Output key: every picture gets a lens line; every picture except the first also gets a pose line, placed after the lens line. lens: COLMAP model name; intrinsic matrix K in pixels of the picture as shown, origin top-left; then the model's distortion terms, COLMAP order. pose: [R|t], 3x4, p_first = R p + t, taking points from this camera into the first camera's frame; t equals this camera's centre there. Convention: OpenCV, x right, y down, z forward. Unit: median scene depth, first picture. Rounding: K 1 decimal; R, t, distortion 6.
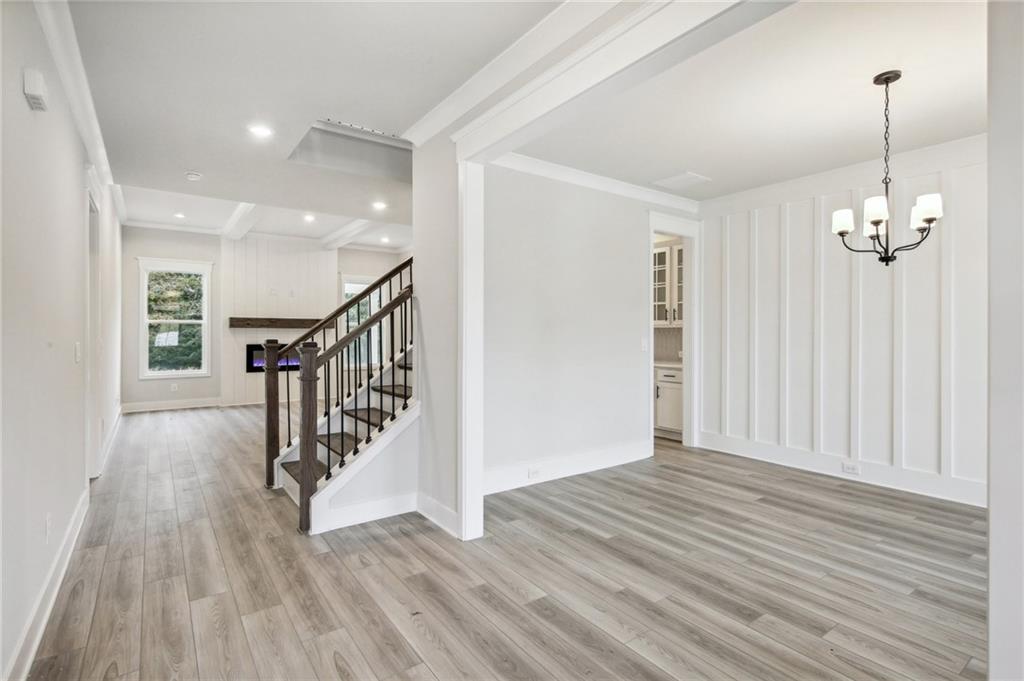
lens RADIAL K [[492.7, 0, 513.8], [0, 492.7, 339.2], [0, 0, 1]] dist [0.003460, -0.002230]
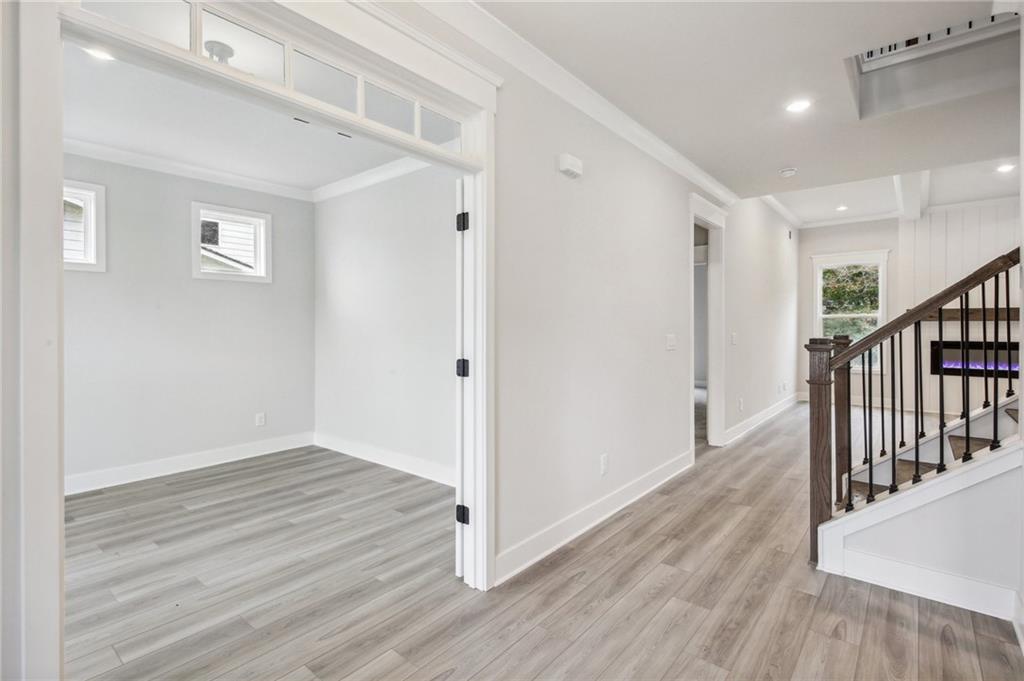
lens RADIAL K [[492.7, 0, 514.9], [0, 492.7, 325.3], [0, 0, 1]] dist [0.003460, -0.002230]
pose [[0.226524, -0.008329, -0.973970, 0.308707], [-0.009640, 0.999895, -0.010792, 0.001022], [0.973958, 0.011833, 0.226420, 0.337401]]
